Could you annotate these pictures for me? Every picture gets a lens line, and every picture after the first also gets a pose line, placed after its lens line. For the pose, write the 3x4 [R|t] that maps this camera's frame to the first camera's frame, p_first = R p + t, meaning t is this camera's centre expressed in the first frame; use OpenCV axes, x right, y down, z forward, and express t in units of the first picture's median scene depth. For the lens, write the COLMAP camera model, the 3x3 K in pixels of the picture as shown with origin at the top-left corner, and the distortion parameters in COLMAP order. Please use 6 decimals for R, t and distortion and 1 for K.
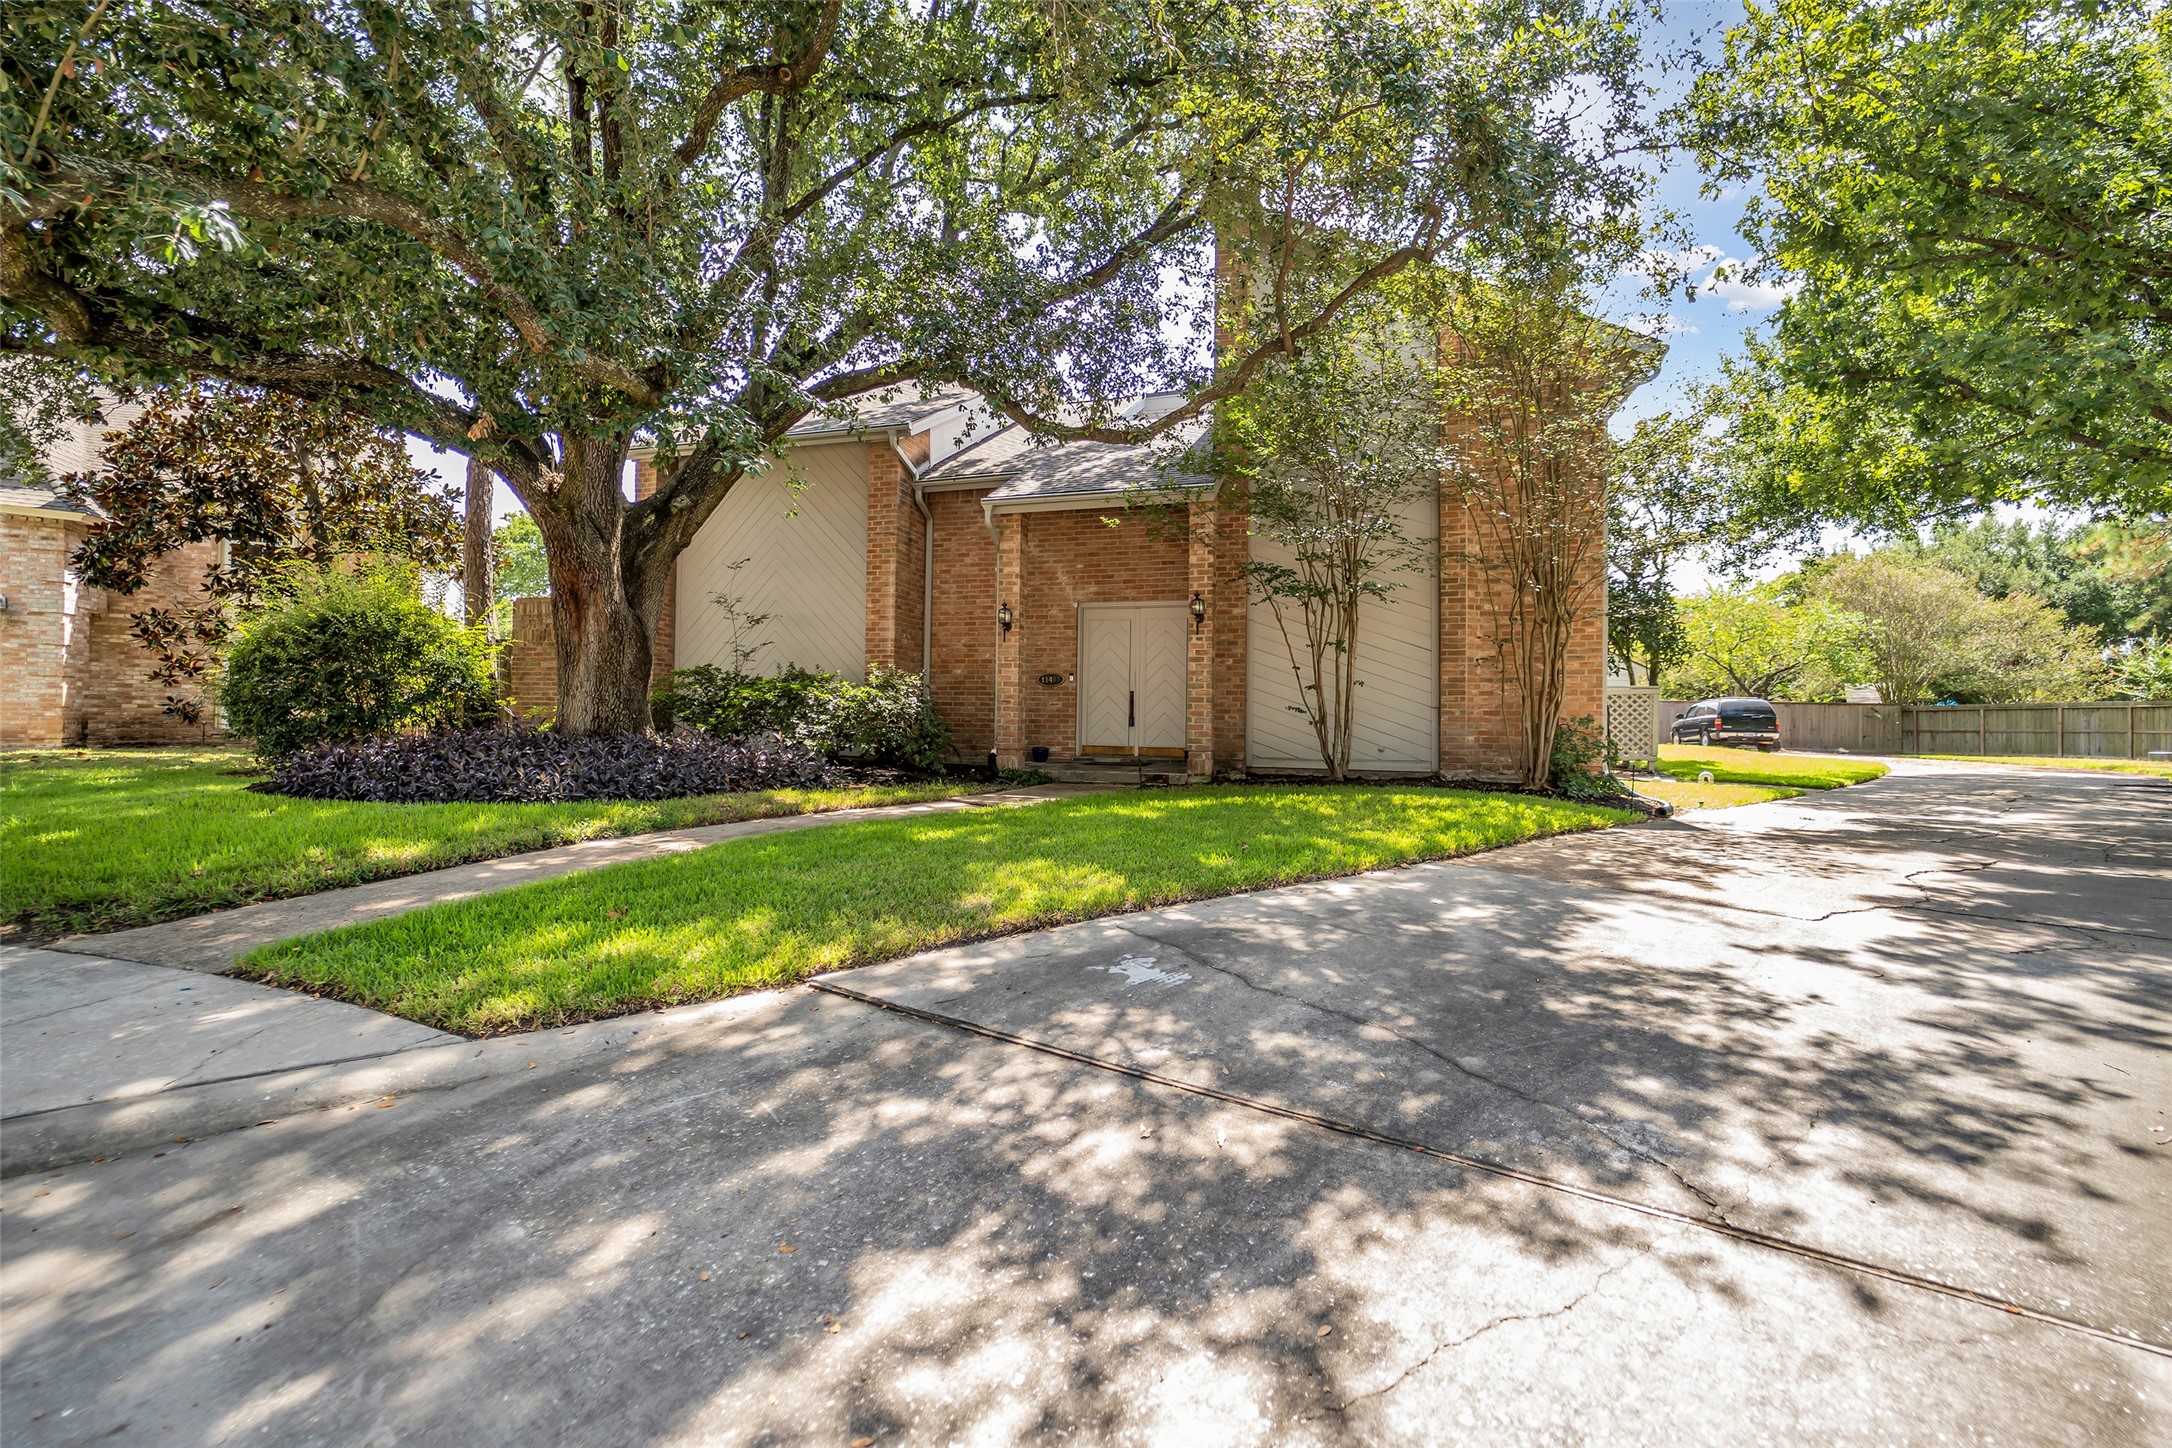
lens RADIAL K [[872.1, 0, 1072.6], [0, 872.1, 721.9], [0, 0, 1]] dist [-0.000637, -0.000417]
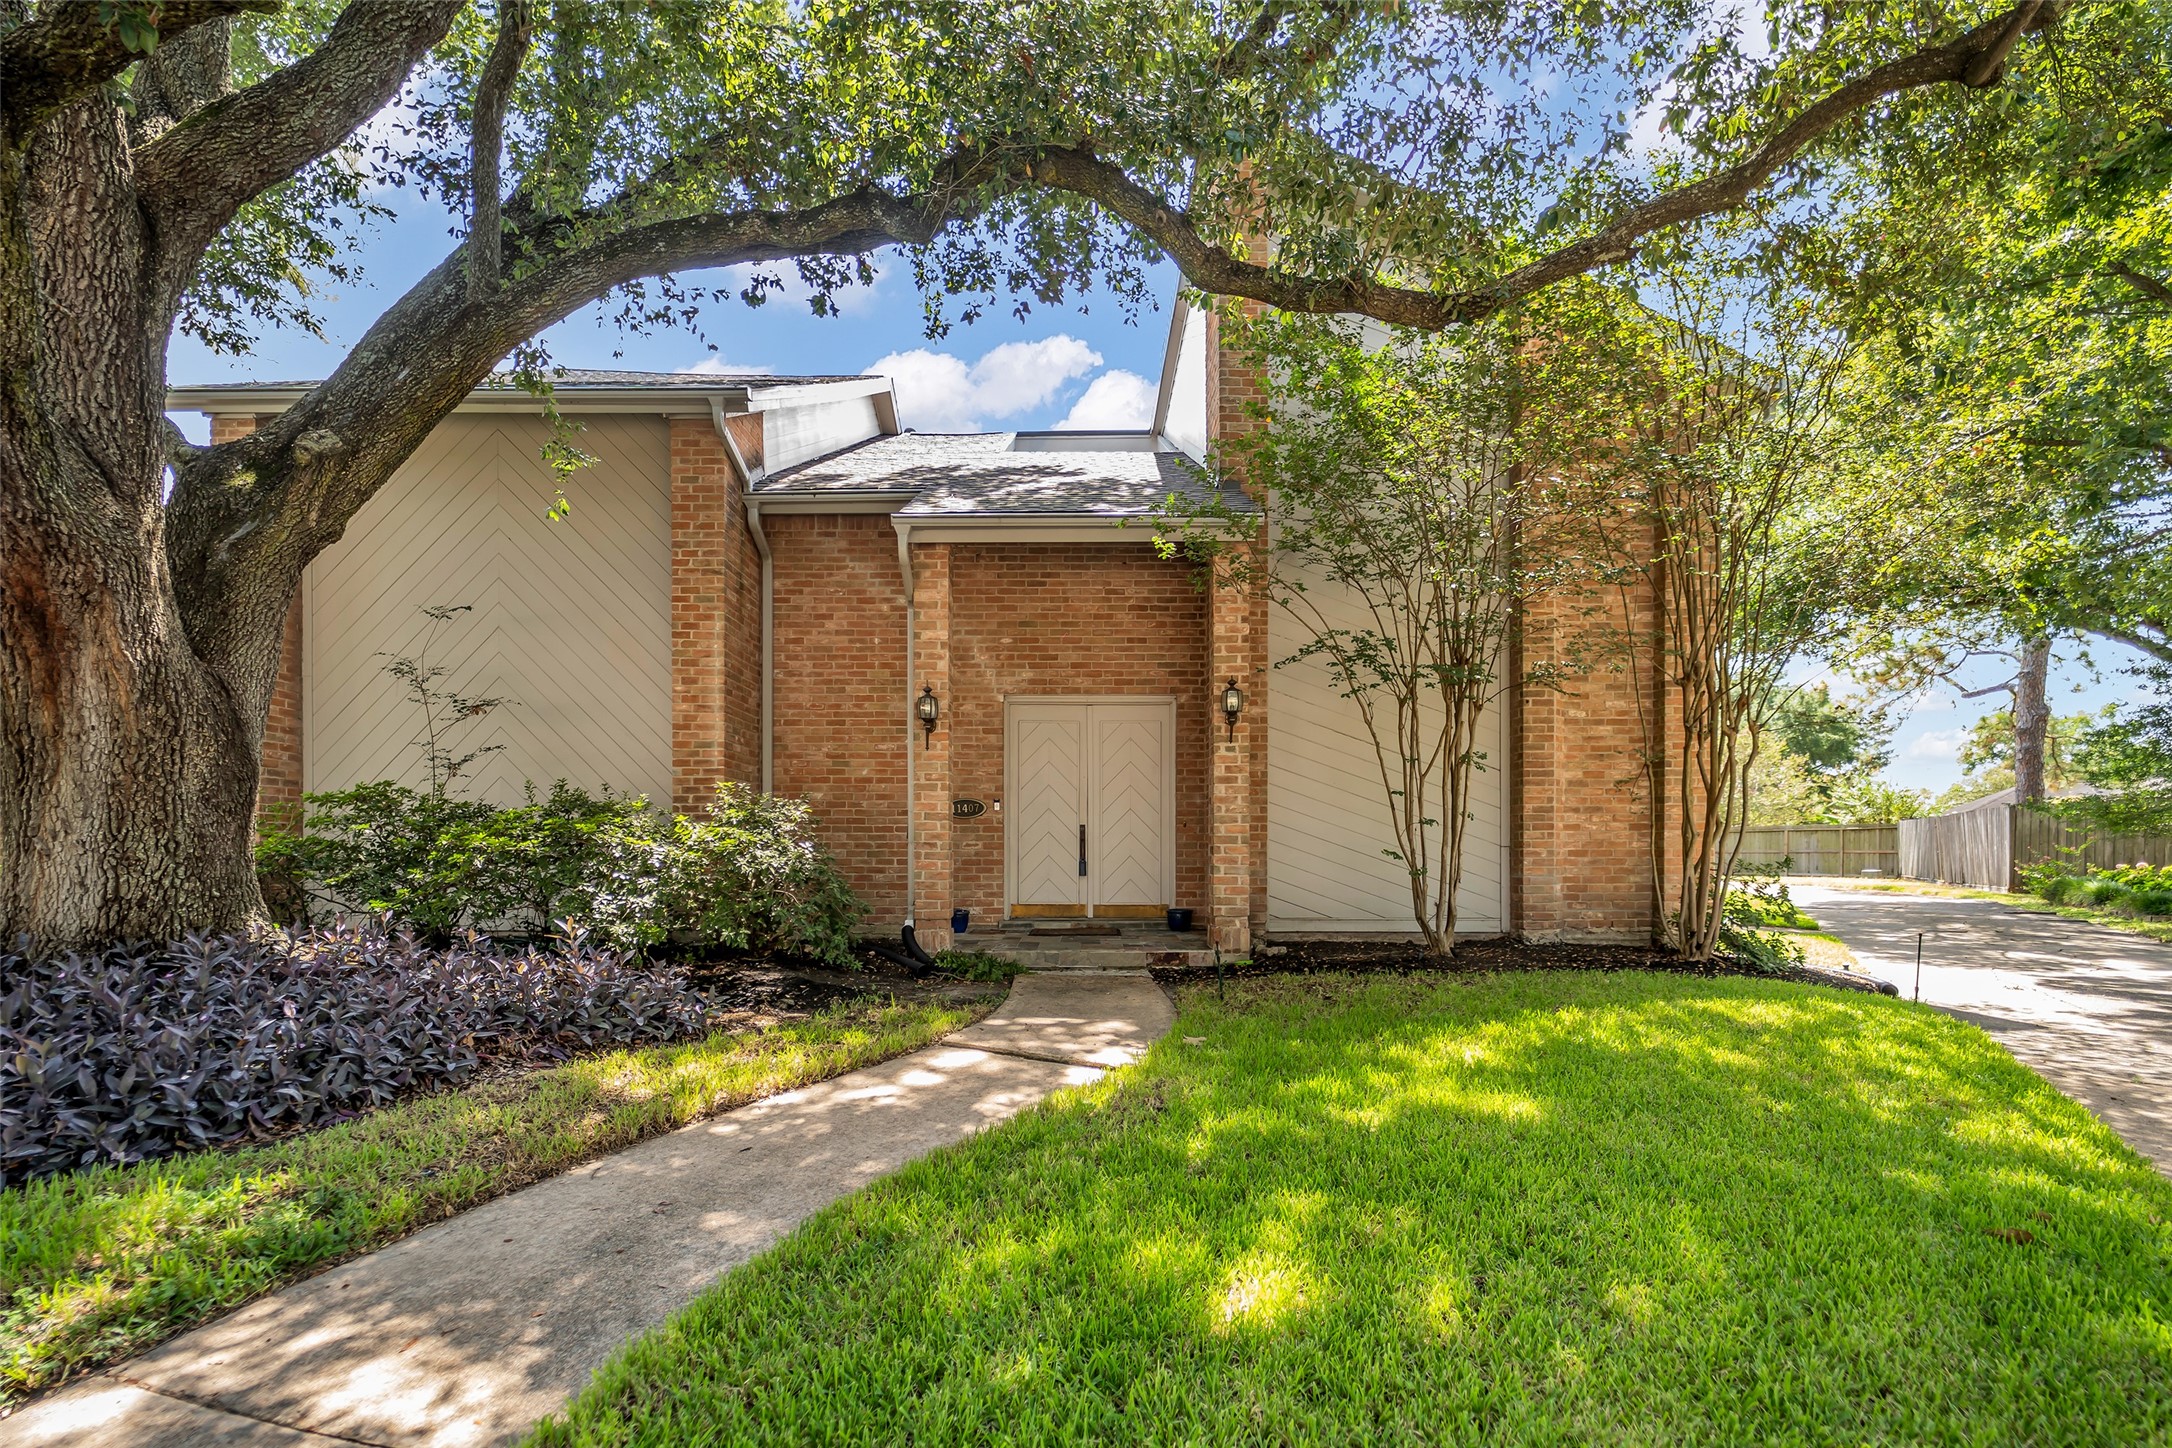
lens RADIAL K [[940.2, 0, 1083.1], [0, 940.2, 870.0], [0, 0, 1]] dist [0.002069, -0.005643]
pose [[0.963230, -0.018543, 0.268036, -0.162898], [0.012679, 0.999641, 0.023591, -0.020875], [-0.268377, -0.019325, 0.963120, 0.336254]]
